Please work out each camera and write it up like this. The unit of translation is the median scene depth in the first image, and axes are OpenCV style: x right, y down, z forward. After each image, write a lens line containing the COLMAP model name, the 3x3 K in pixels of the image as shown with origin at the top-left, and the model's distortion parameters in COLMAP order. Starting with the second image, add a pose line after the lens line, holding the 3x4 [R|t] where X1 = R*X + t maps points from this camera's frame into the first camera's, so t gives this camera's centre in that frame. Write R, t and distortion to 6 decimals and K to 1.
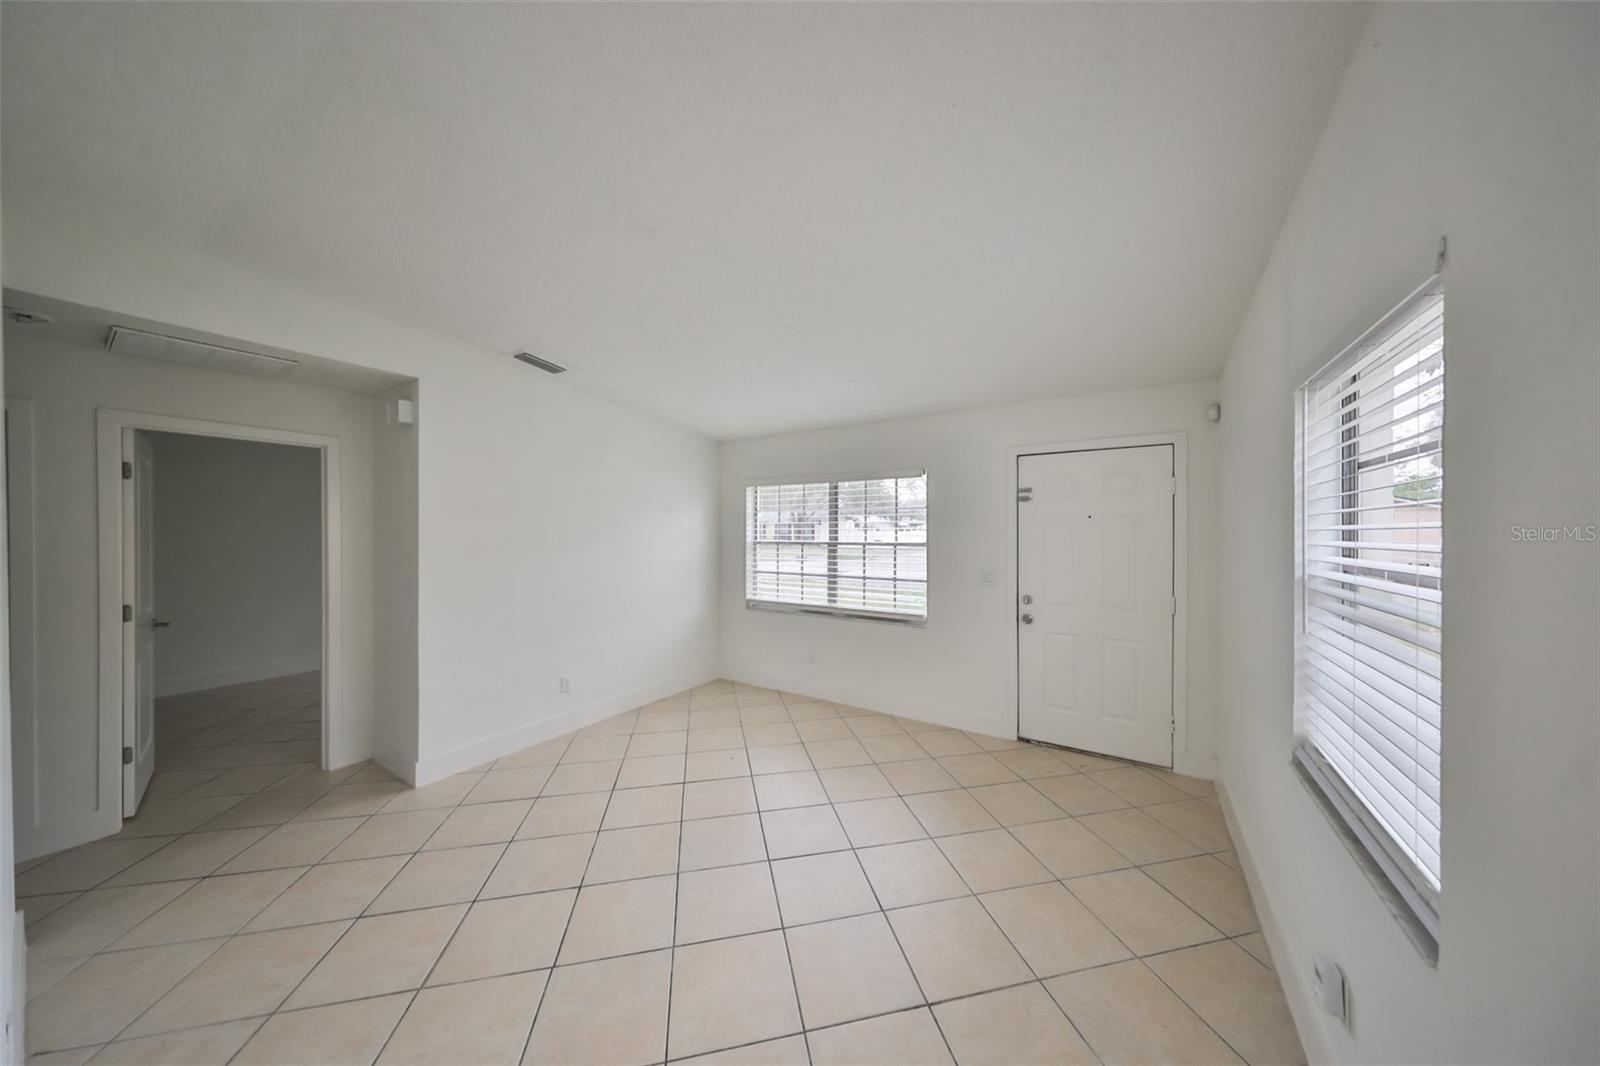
lens RADIAL K [[497.6, 0, 793.1], [0, 497.6, 527.7], [0, 0, 1]] dist [0.001389, -0.000020]
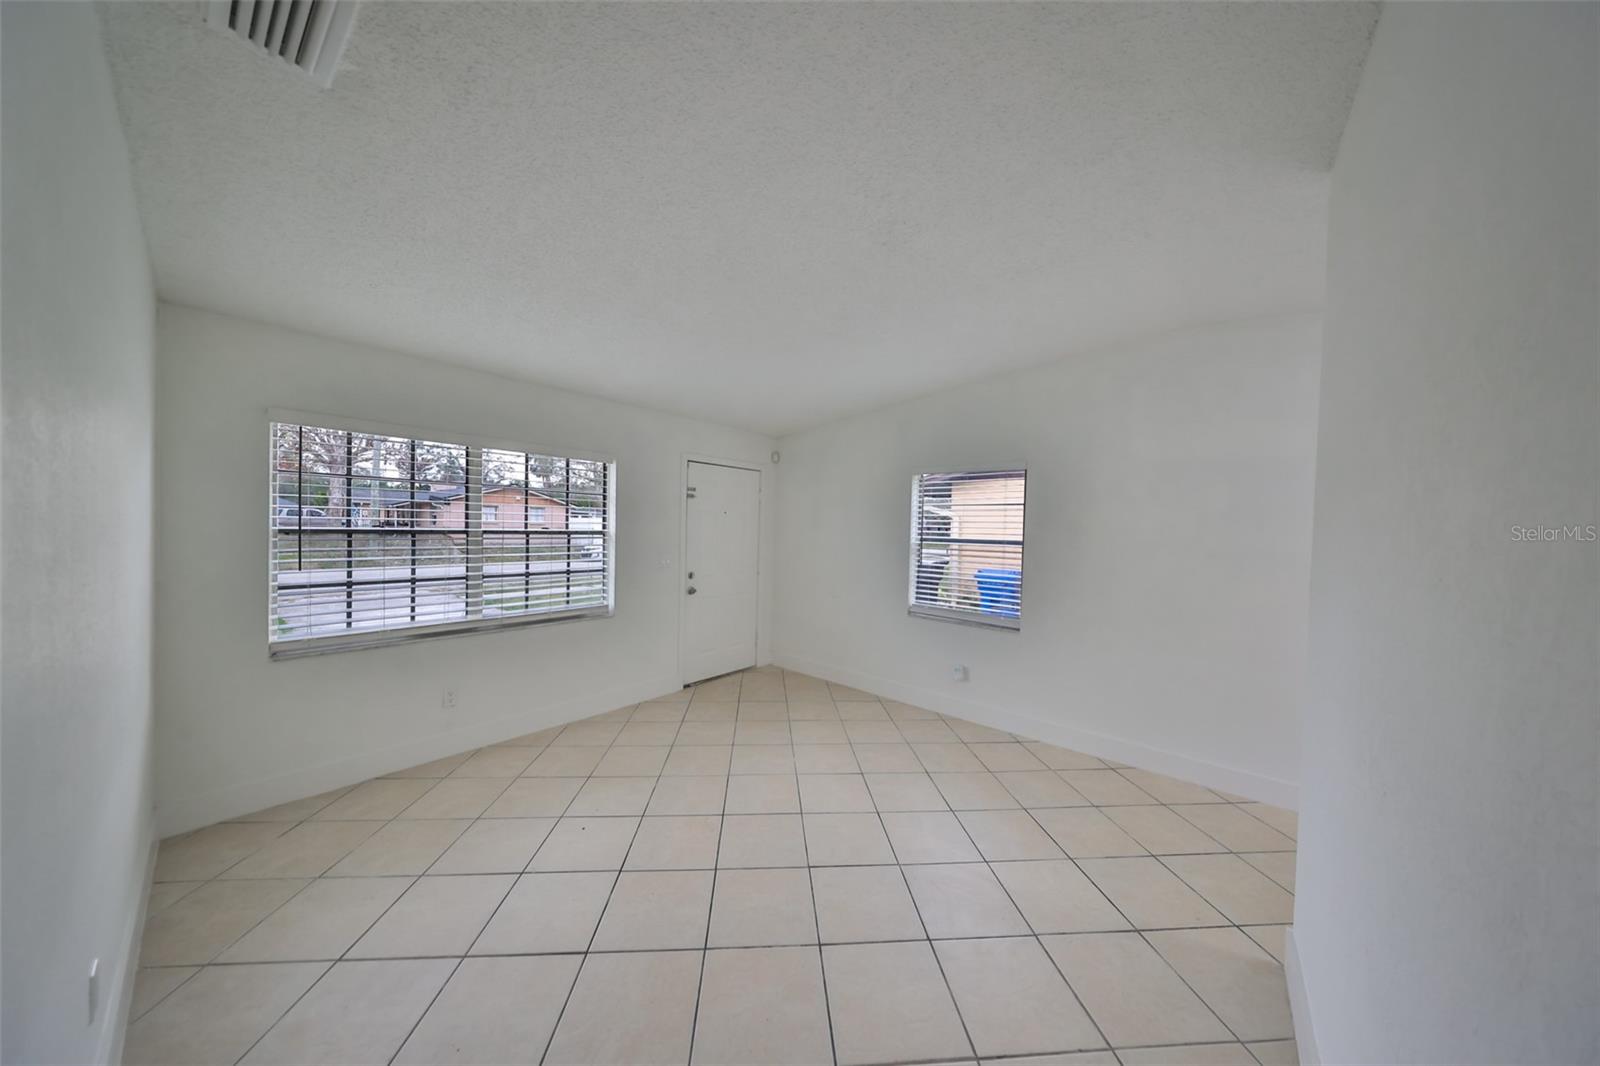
lens RADIAL K [[497.6, 0, 797.6], [0, 497.6, 534.6], [0, 0, 1]] dist [0.001389, -0.000020]
pose [[0.118514, -0.014264, 0.992850, -0.640062], [-0.034515, 0.999233, 0.018476, 0.006034], [-0.992352, -0.036458, 0.117931, 0.494727]]
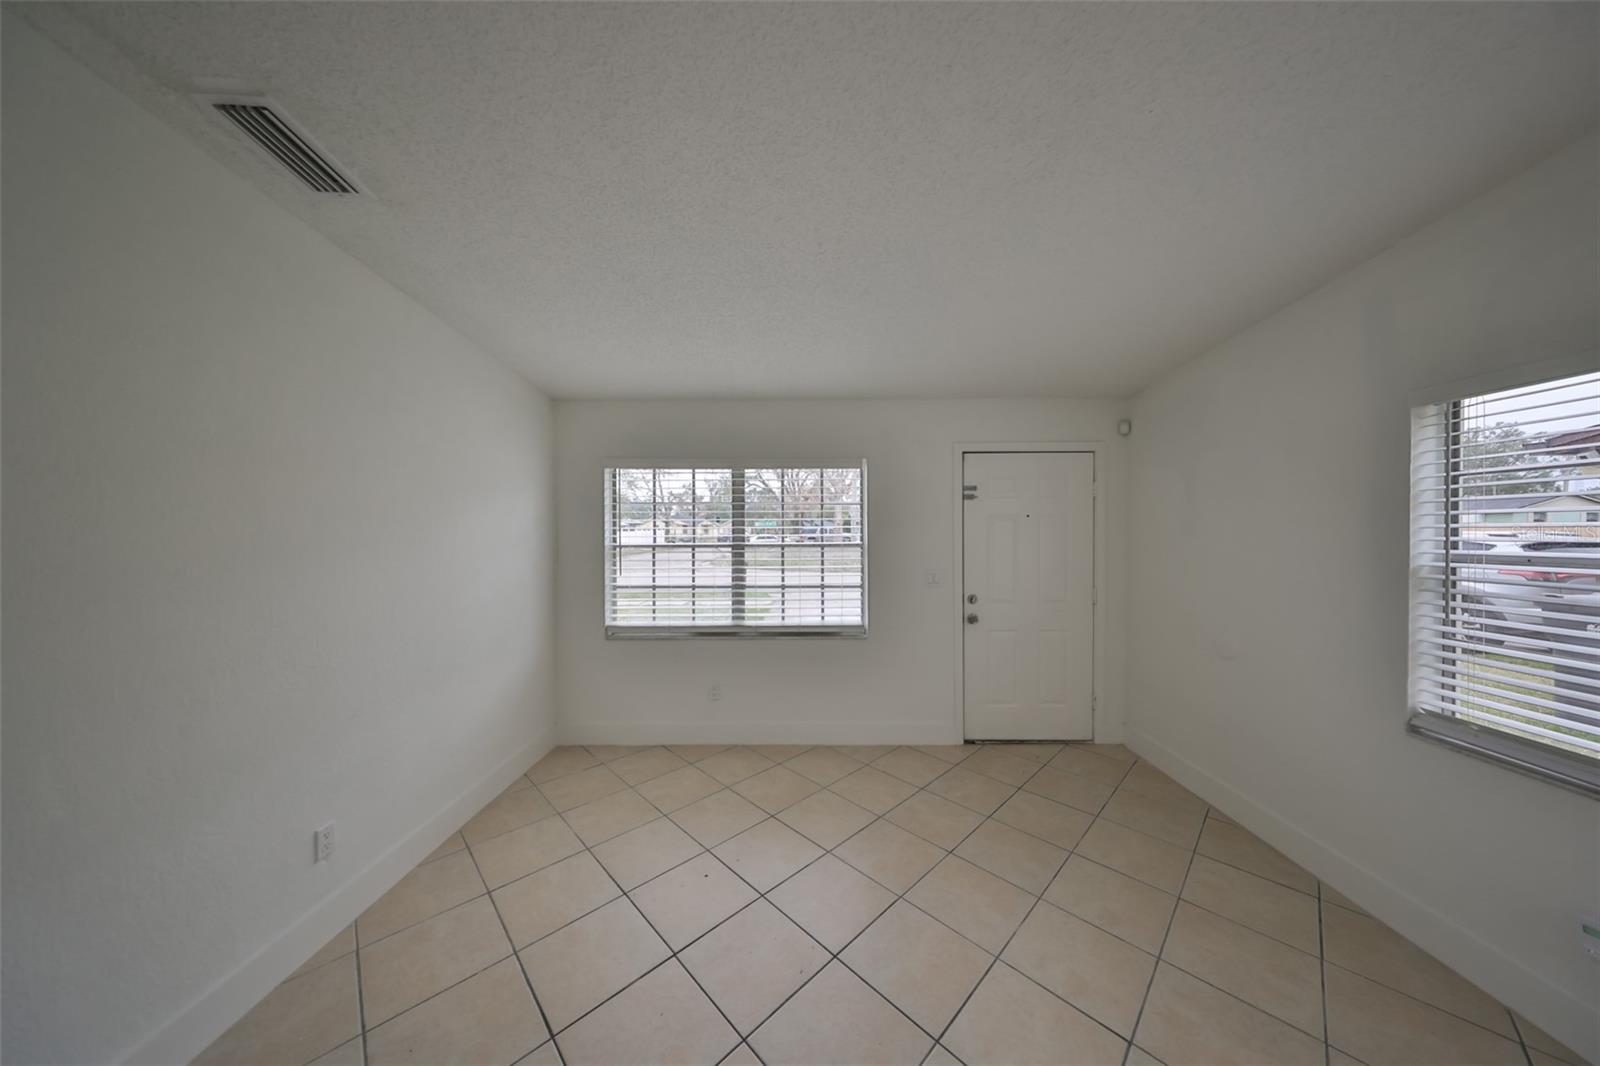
lens RADIAL K [[497.6, 0, 798.5], [0, 497.6, 534.1], [0, 0, 1]] dist [0.001389, -0.000020]
pose [[0.838981, -0.003145, 0.544152, -0.299060], [-0.001994, 0.999959, 0.008854, 0.006311], [-0.544158, -0.008513, 0.838940, 0.306655]]
